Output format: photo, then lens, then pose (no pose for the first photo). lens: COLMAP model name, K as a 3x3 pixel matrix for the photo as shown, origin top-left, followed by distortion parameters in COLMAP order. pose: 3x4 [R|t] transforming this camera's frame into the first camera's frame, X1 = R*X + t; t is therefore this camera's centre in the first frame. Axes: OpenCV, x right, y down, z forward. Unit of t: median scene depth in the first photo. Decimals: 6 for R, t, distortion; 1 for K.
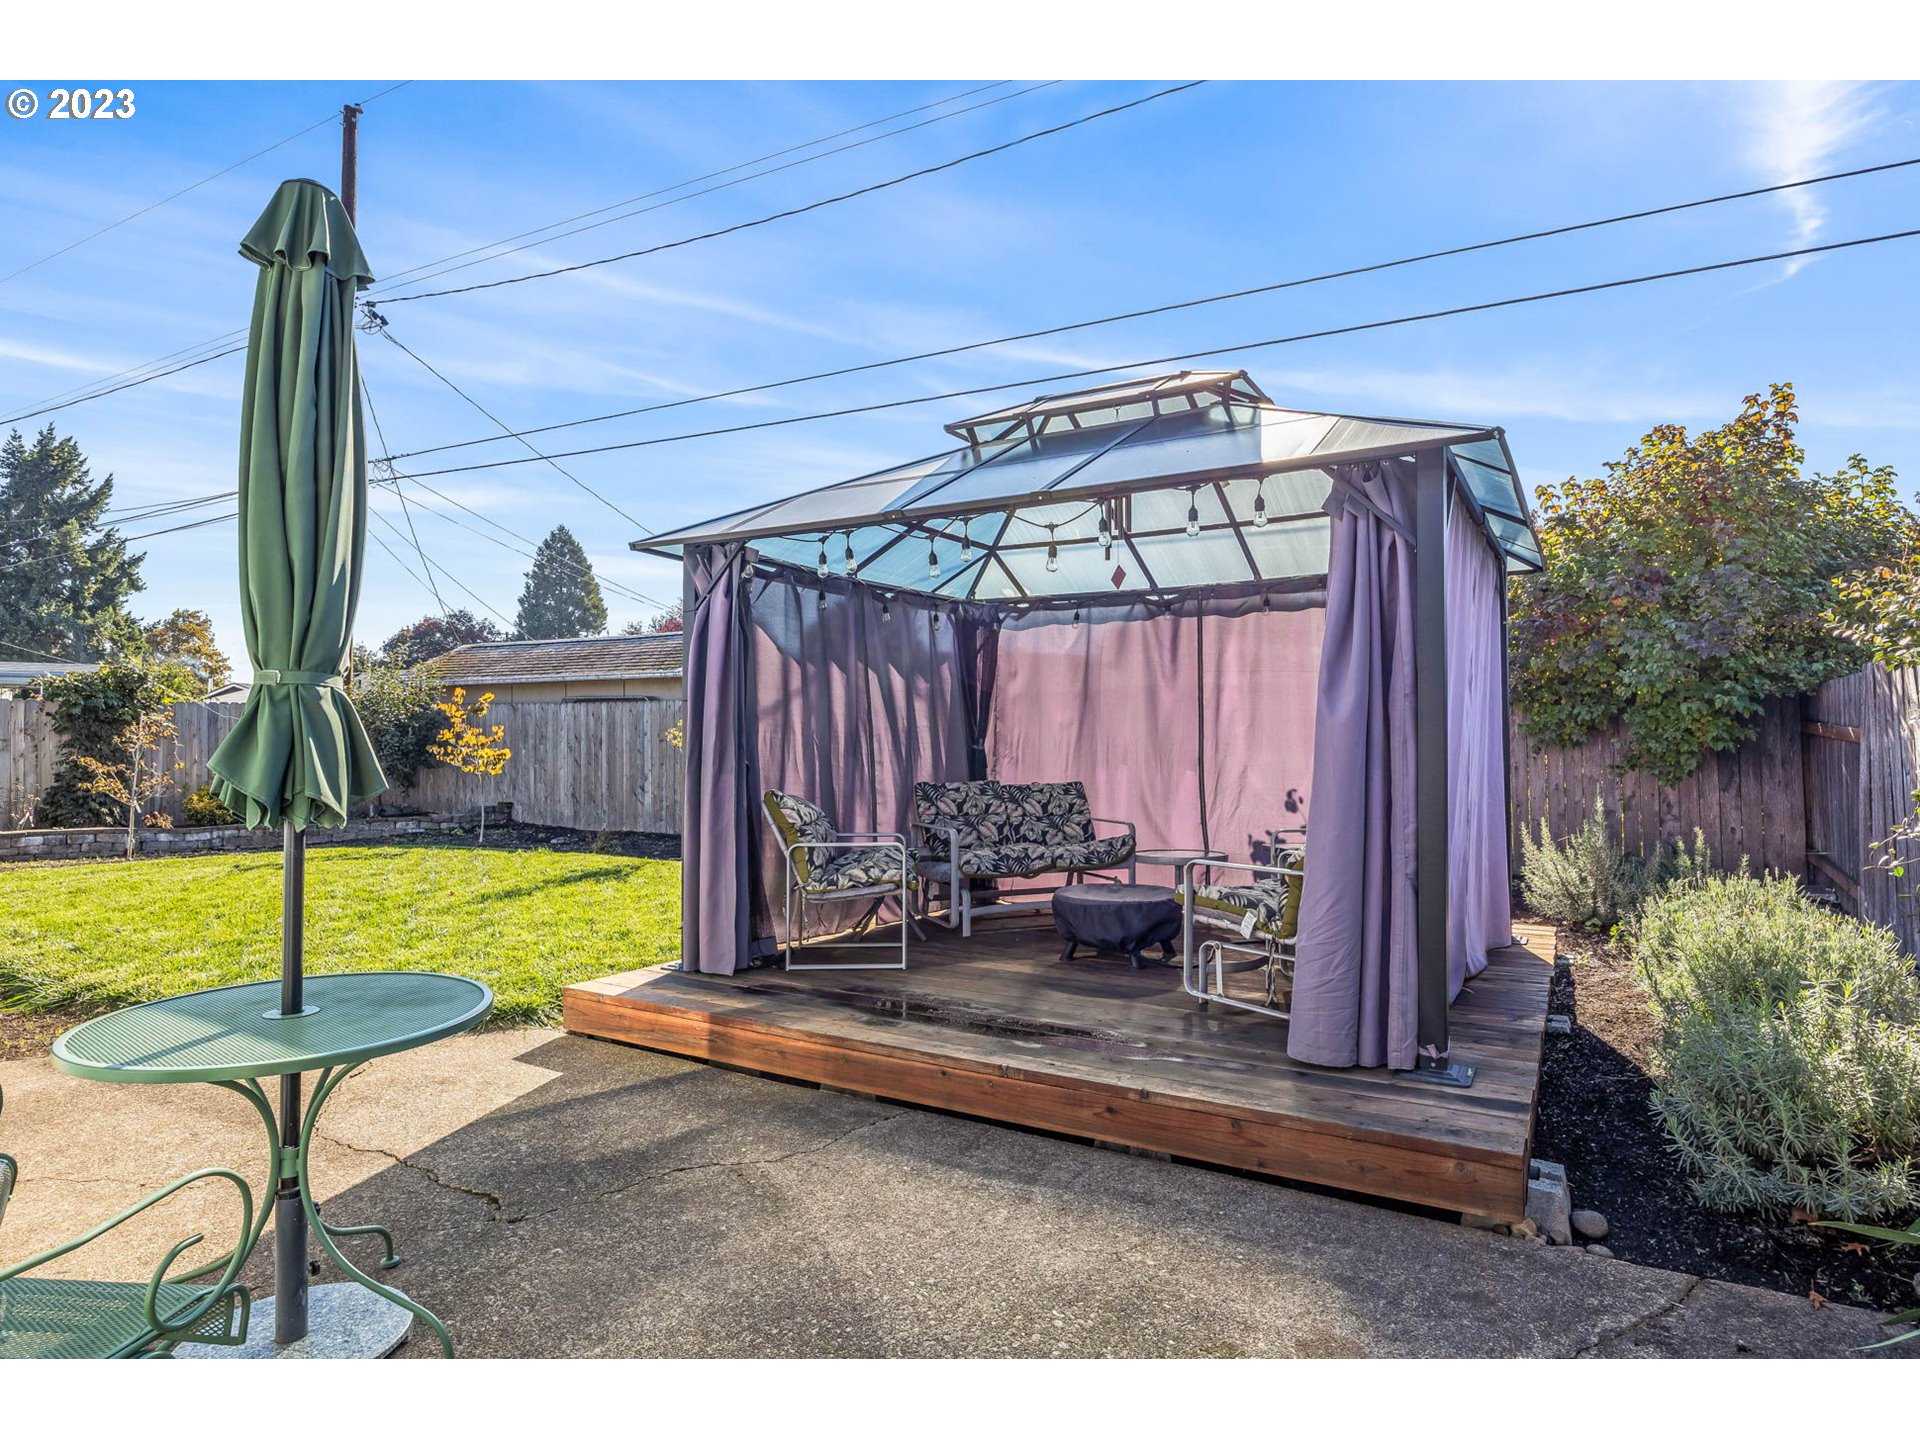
lens RADIAL K [[1134.0, 0, 1003.5], [0, 1134.0, 713.9], [0, 0, 1]] dist [-0.007098, -0.001216]
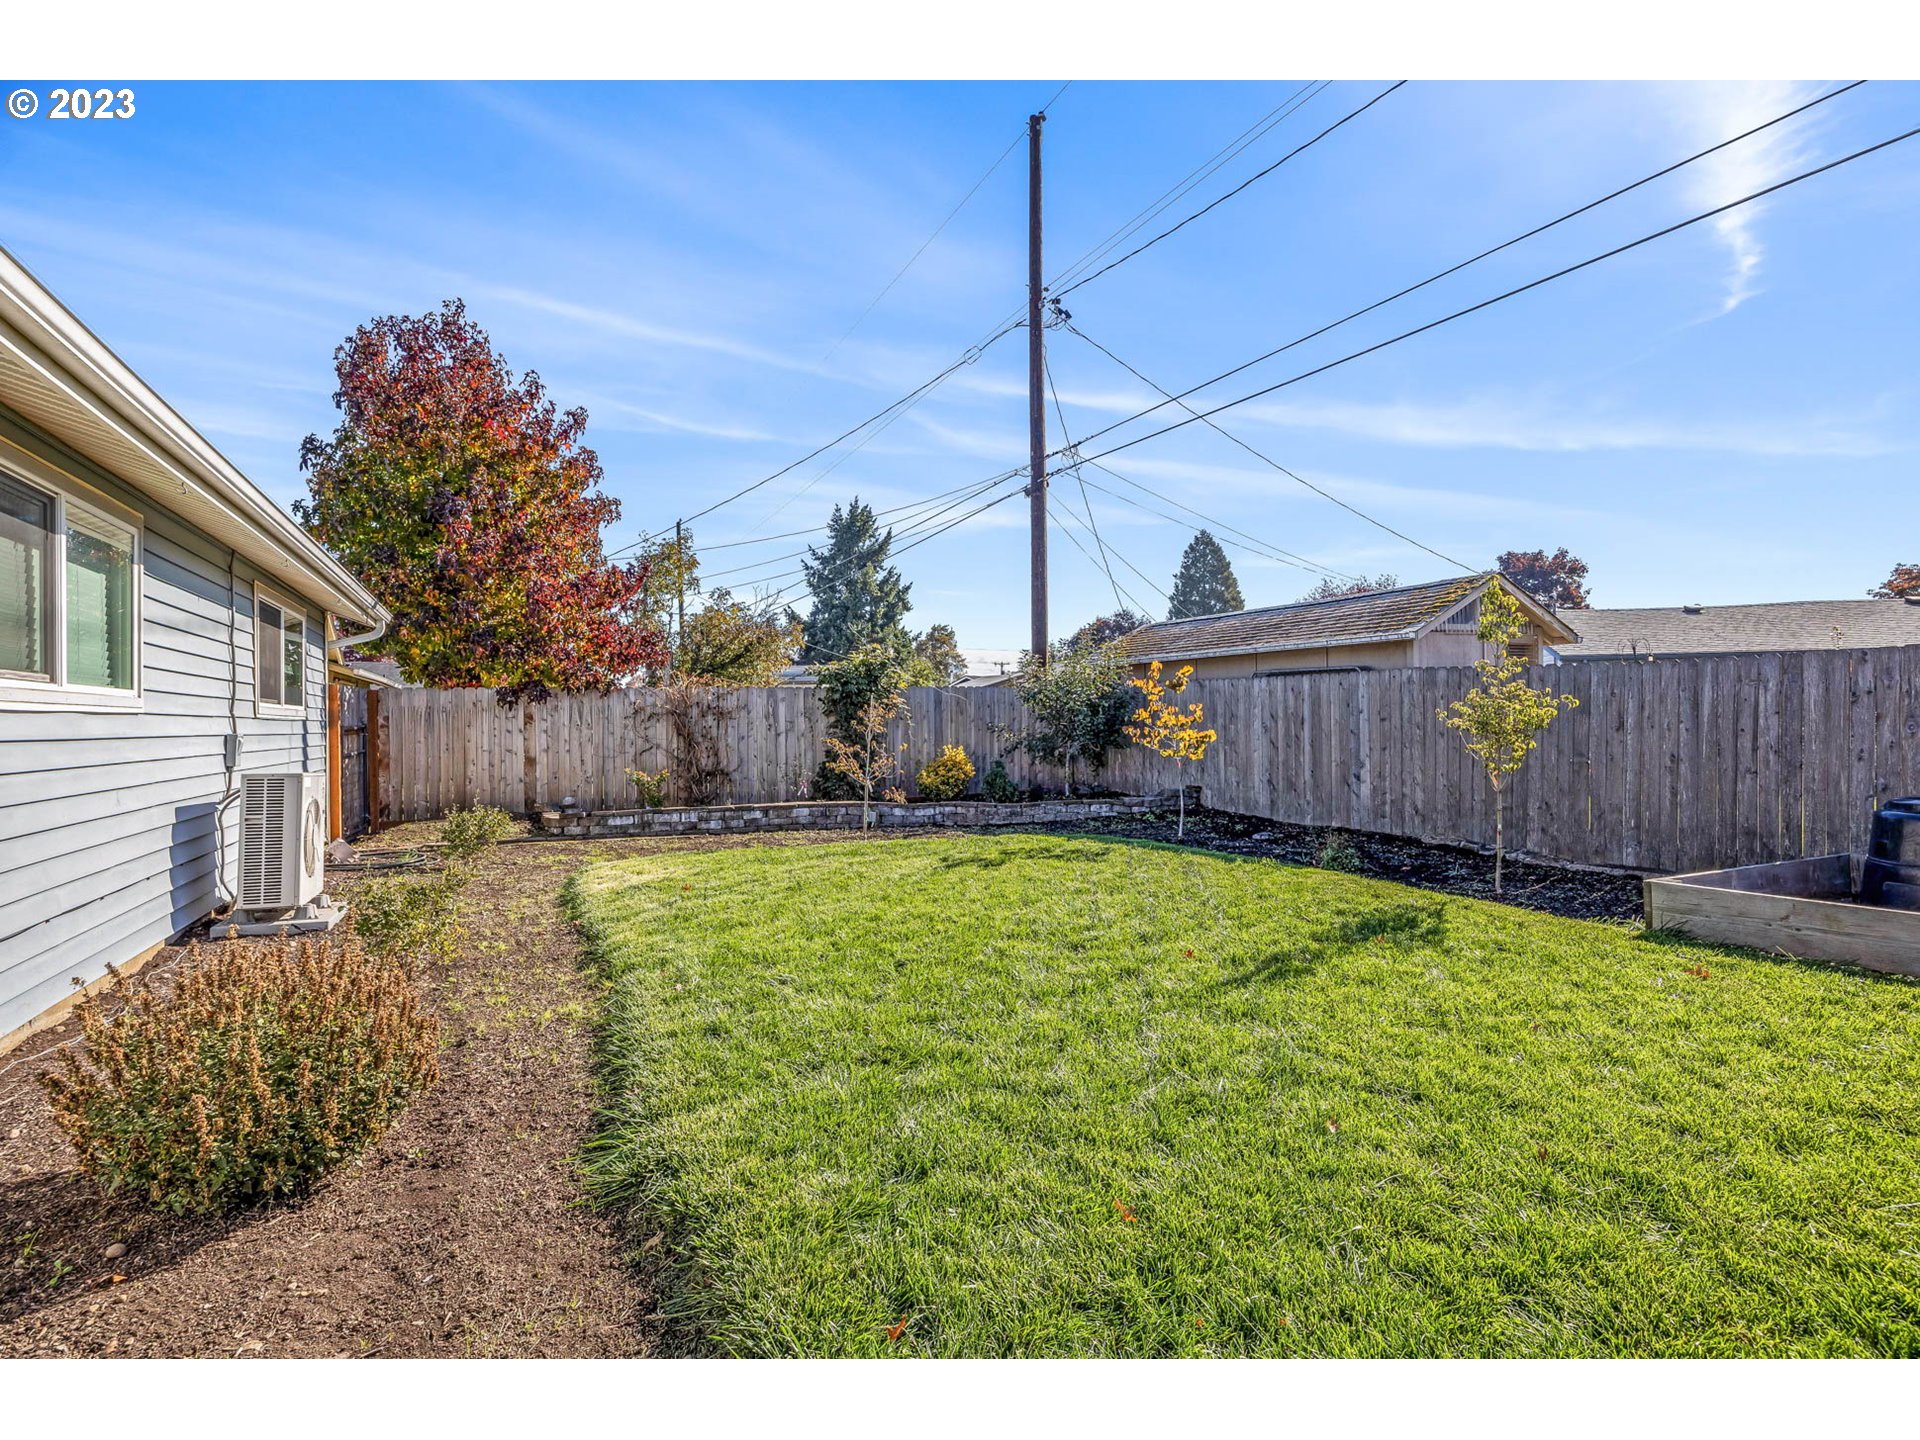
lens RADIAL K [[952.0, 0, 960.0], [0, 952.0, 720.0], [0, 0, 1]] dist [-0.000978, -0.000920]
pose [[0.818192, -0.004610, -0.574927, -0.151355], [0.019705, 0.999605, 0.020027, 0.004192], [0.574607, -0.027715, 0.817960, 0.256949]]
